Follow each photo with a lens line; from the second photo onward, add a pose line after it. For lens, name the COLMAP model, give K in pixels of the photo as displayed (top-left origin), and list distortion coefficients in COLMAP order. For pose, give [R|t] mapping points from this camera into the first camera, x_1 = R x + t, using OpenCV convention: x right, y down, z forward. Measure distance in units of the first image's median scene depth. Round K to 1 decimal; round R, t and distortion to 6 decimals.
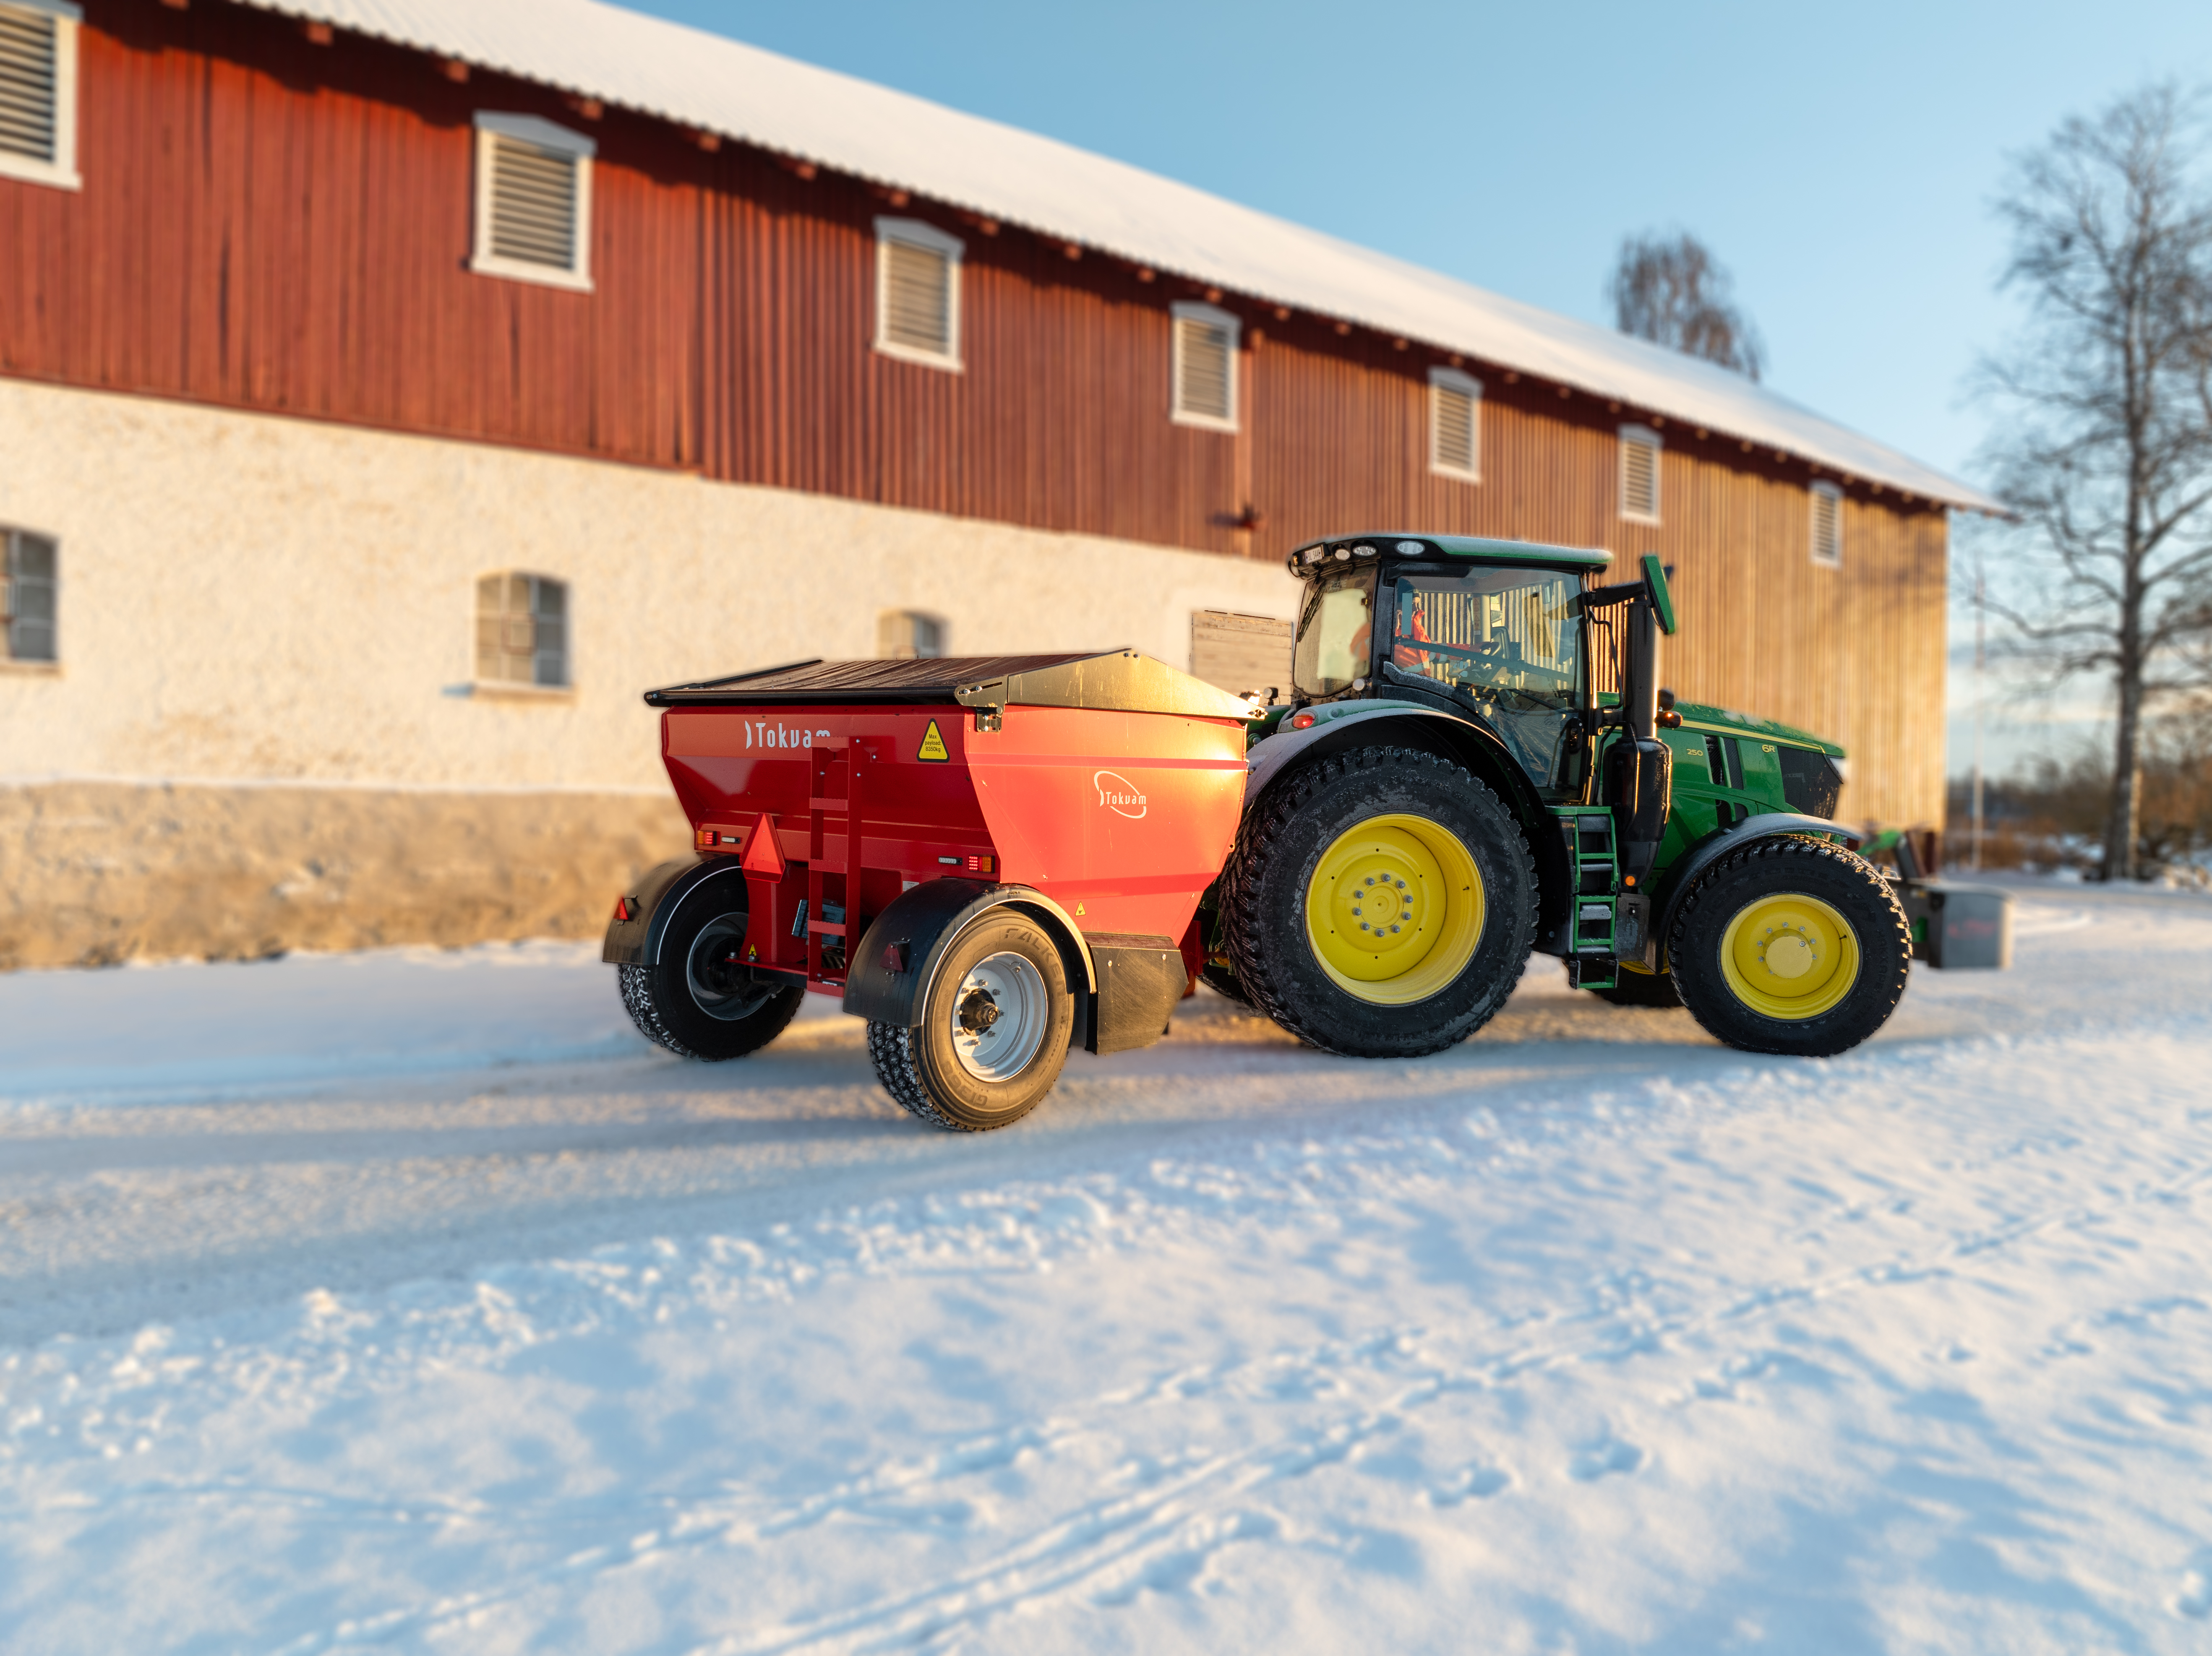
lens RADIAL K [[1169.9, 0, 1106.0], [0, 1169.9, 828.0], [0, 0, 1]] dist [-0.000337, 0.000877]
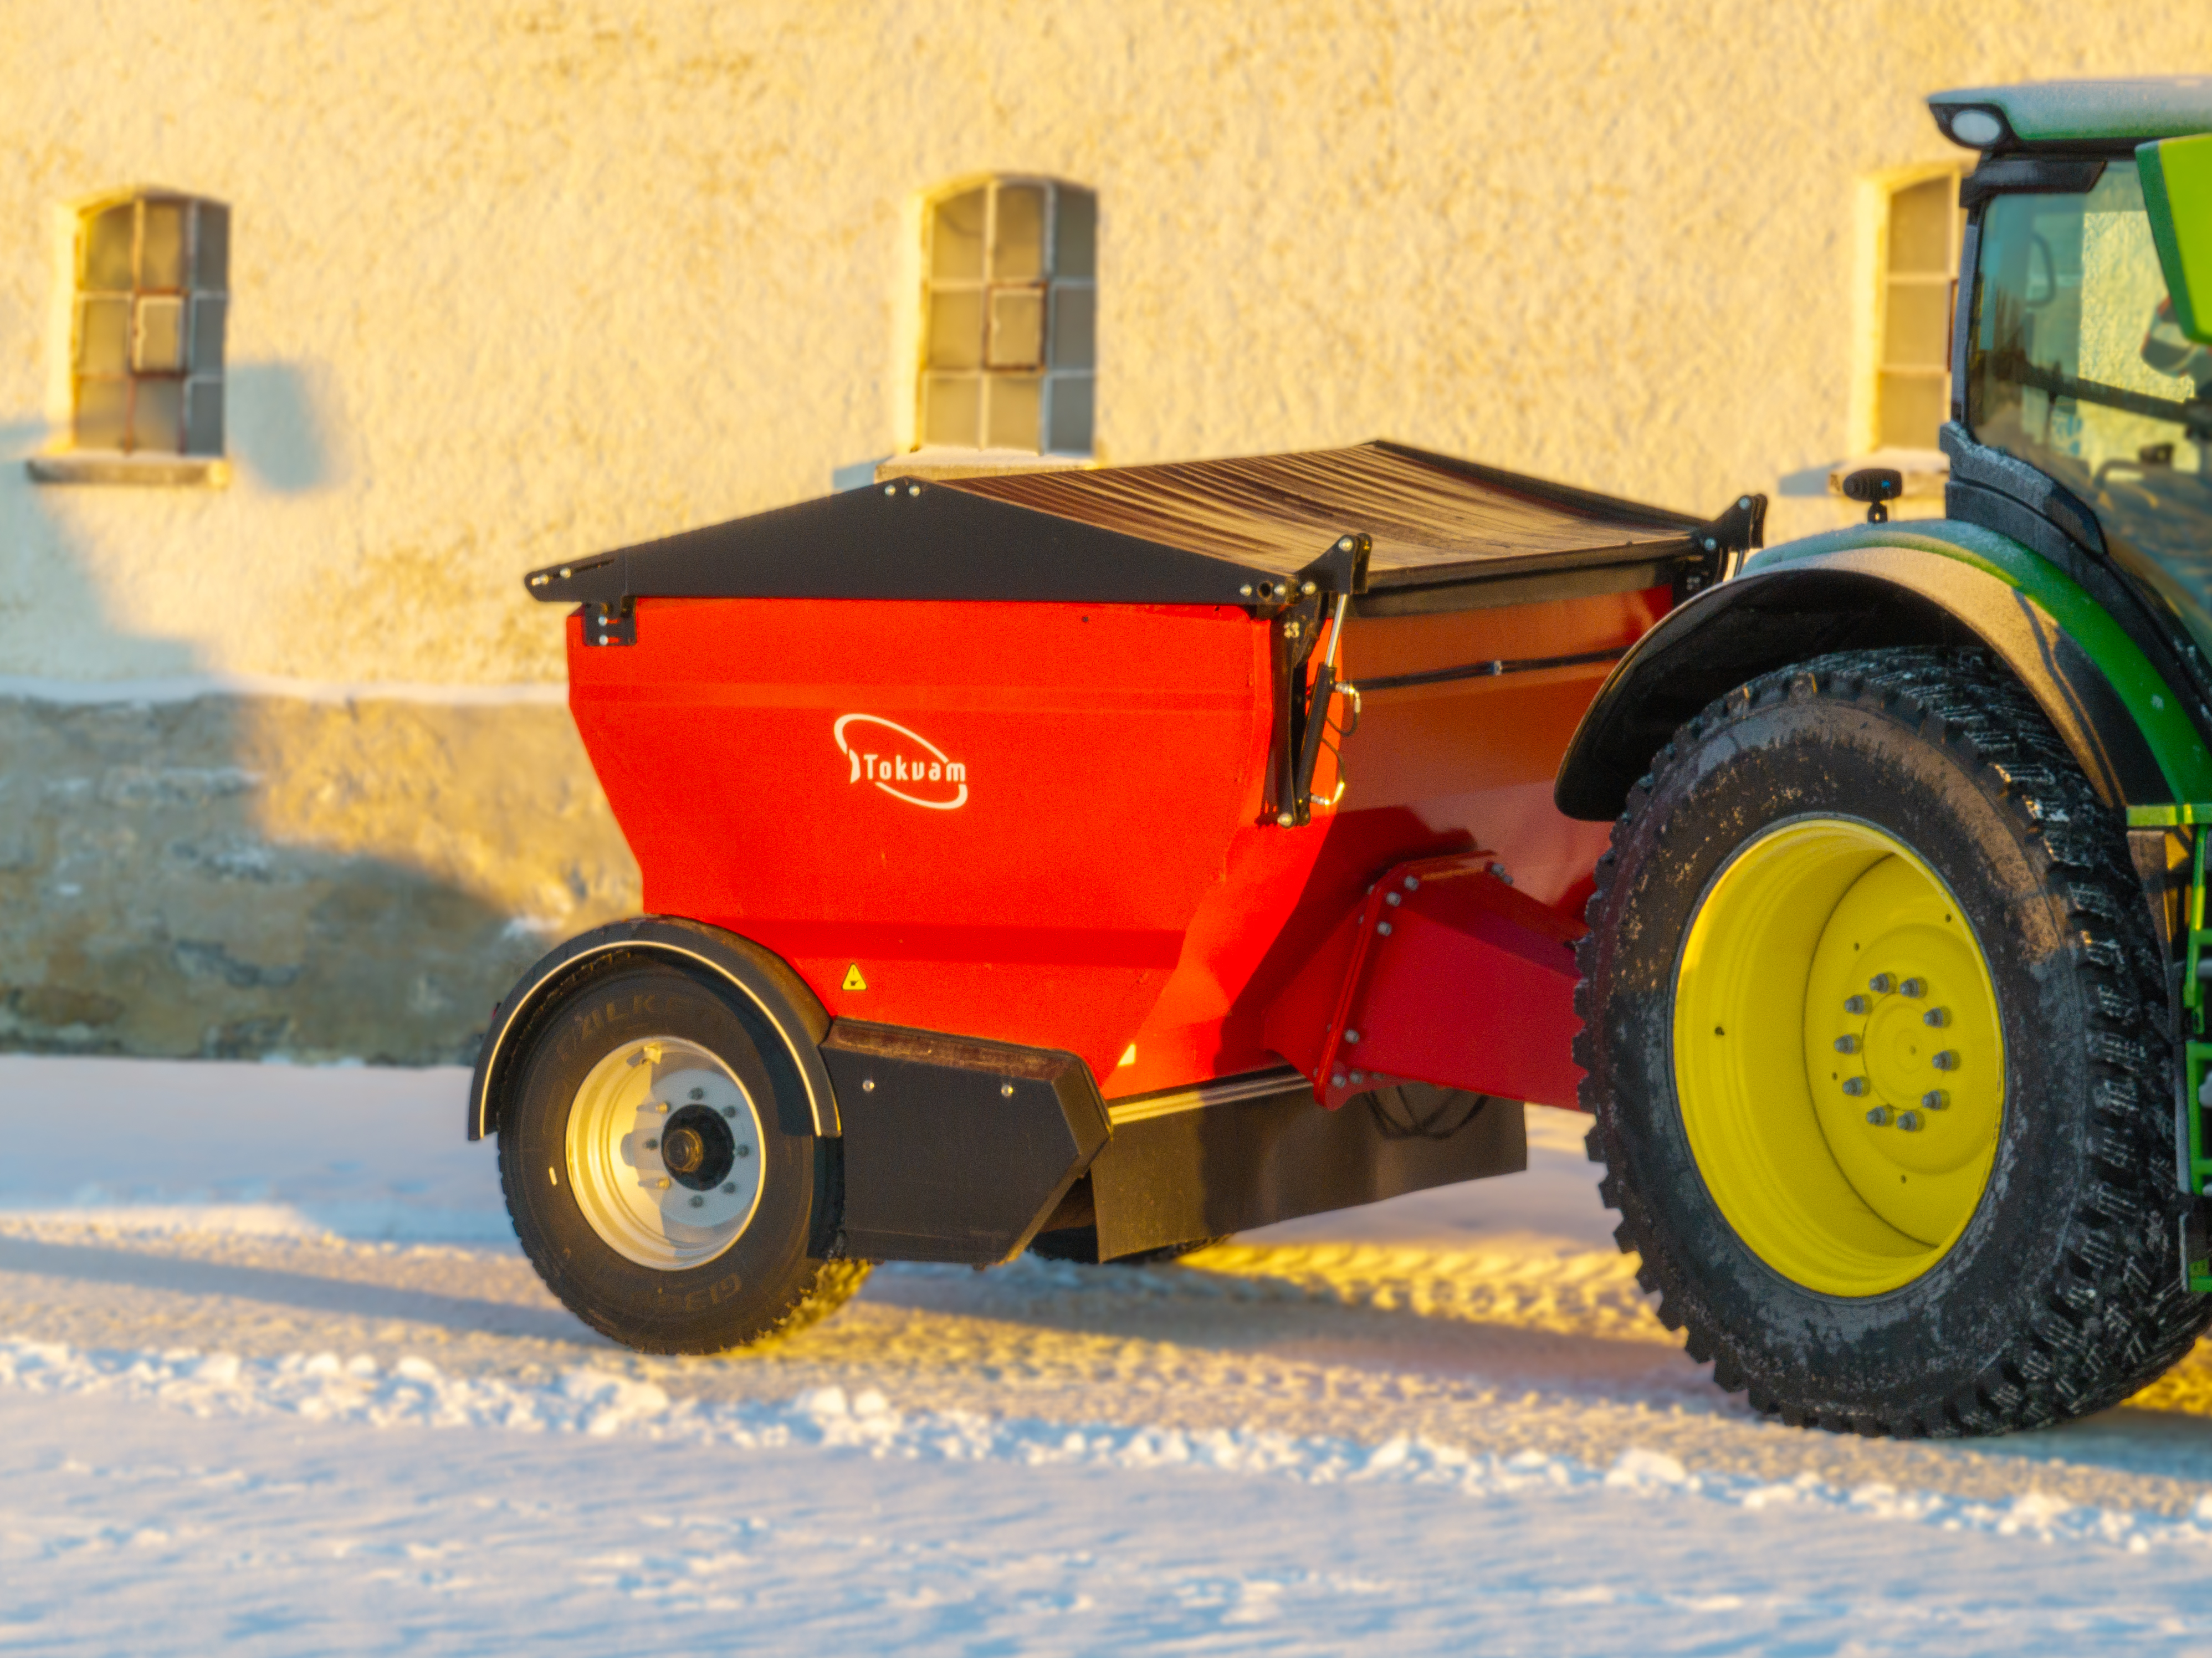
lens RADIAL K [[10371.5, 0, 1106.0], [0, 10371.5, 829.0], [0, 0, 1]] dist [0.269939, 8.074298]
pose [[0.550942, 0.022755, -0.834233, 2.884041], [-0.024592, 0.999637, 0.011025, -0.037868], [0.834181, 0.014441, 0.551302, -1.083143]]
